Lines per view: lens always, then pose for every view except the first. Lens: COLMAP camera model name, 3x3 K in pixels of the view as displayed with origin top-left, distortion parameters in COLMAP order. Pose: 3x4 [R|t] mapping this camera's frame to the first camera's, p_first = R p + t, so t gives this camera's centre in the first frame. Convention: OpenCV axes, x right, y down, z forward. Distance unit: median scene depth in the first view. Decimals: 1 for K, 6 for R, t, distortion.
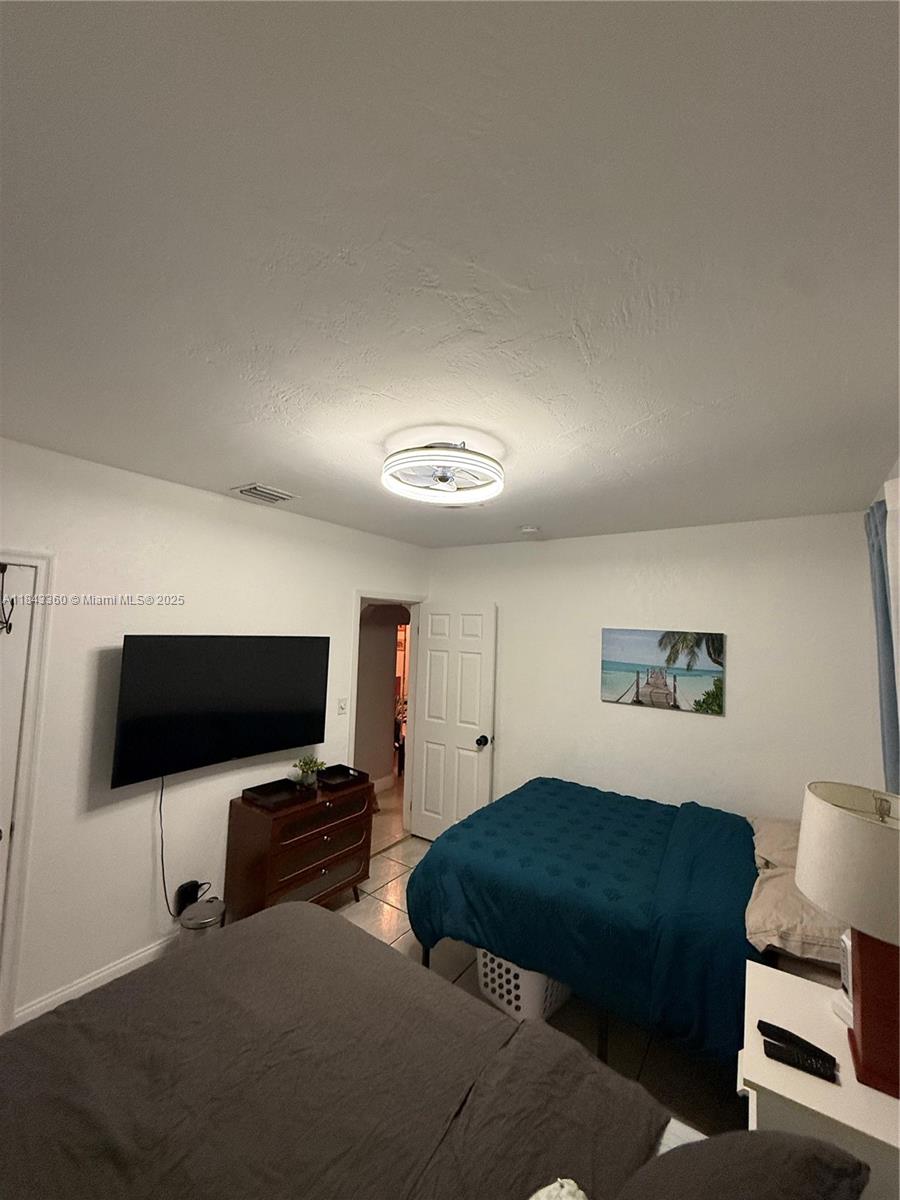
lens RADIAL K [[476.8, 0, 449.2], [0, 476.8, 598.0], [0, 0, 1]] dist [0.000596, 0.000106]
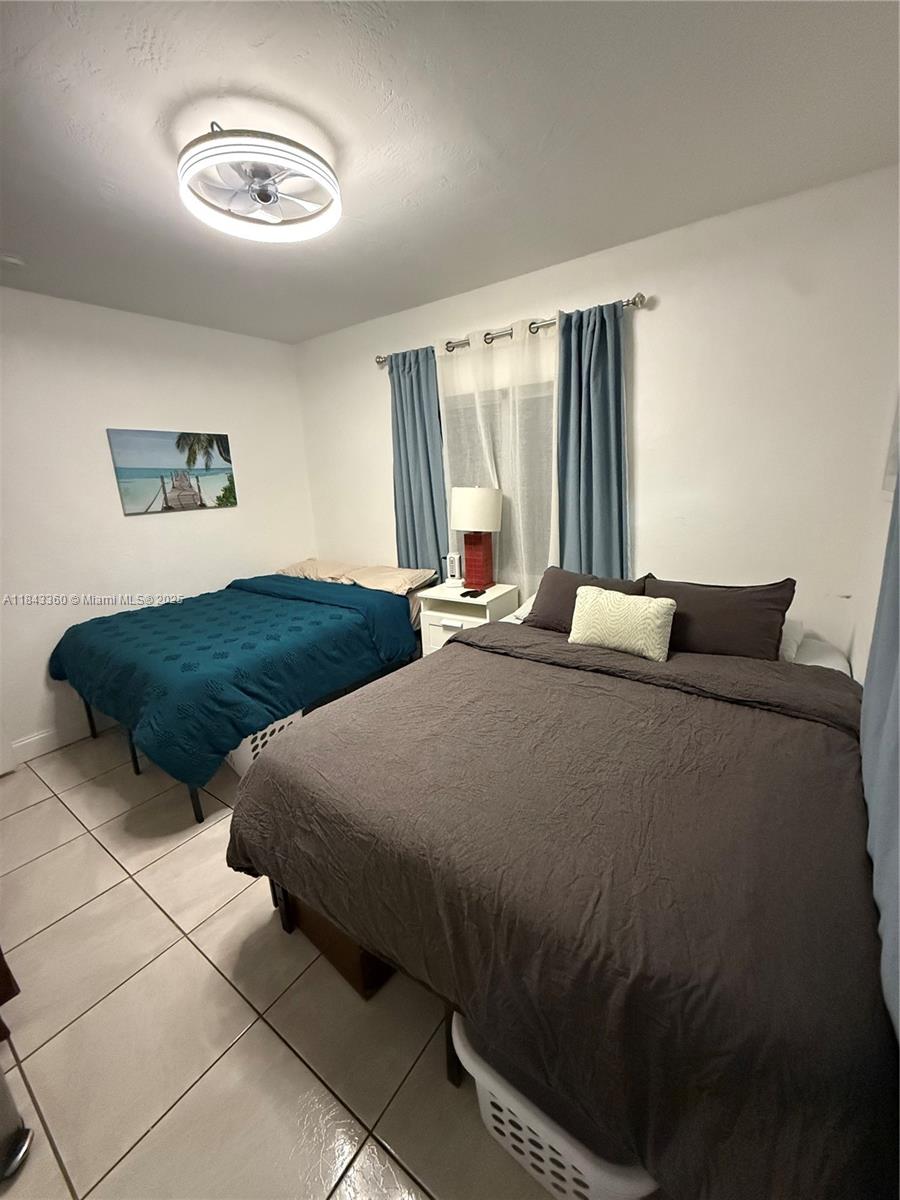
lens RADIAL K [[476.8, 0, 449.2], [0, 476.8, 598.0], [0, 0, 1]] dist [0.000596, 0.000106]
pose [[0.016158, -0.294706, 0.955451, -0.621725], [-0.018763, 0.955318, 0.294982, 0.098717], [-0.999693, -0.022694, 0.009906, 0.425005]]
